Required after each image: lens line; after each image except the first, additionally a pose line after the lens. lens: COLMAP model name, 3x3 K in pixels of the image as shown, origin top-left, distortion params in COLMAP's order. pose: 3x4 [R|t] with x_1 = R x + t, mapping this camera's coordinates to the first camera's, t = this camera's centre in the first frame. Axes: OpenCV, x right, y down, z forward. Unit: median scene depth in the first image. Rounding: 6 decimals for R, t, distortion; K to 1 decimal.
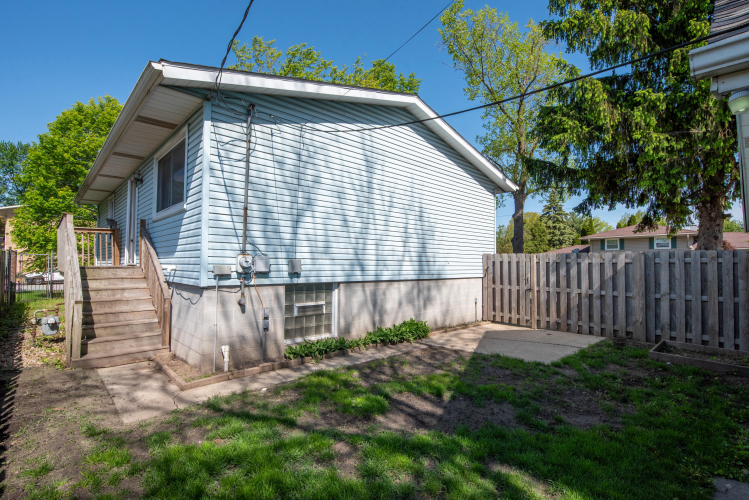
lens RADIAL K [[359.2, 0, 375.4], [0, 359.2, 255.1], [0, 0, 1]] dist [-0.010783, -0.001847]
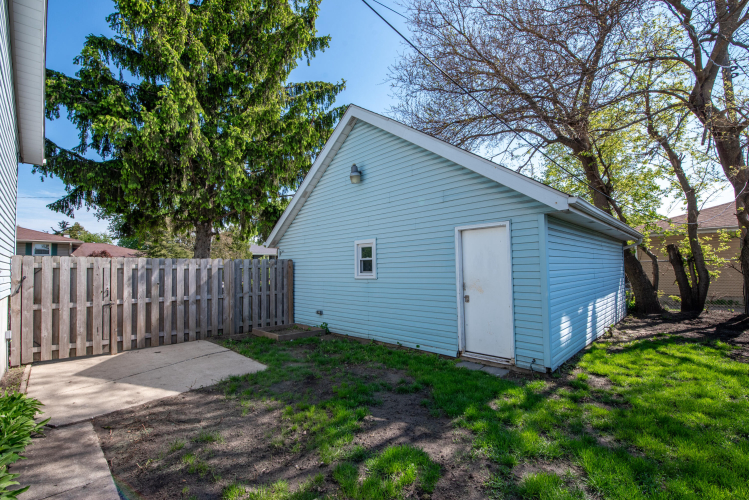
lens RADIAL K [[319.9, 0, 372.5], [0, 319.9, 251.1], [0, 0, 1]] dist [-0.004838, -0.000545]
pose [[-0.032496, 0.048036, 0.998317, -0.365306], [-0.008408, 0.998796, -0.048333, 0.012247], [-0.999436, -0.009965, -0.032053, 0.591643]]
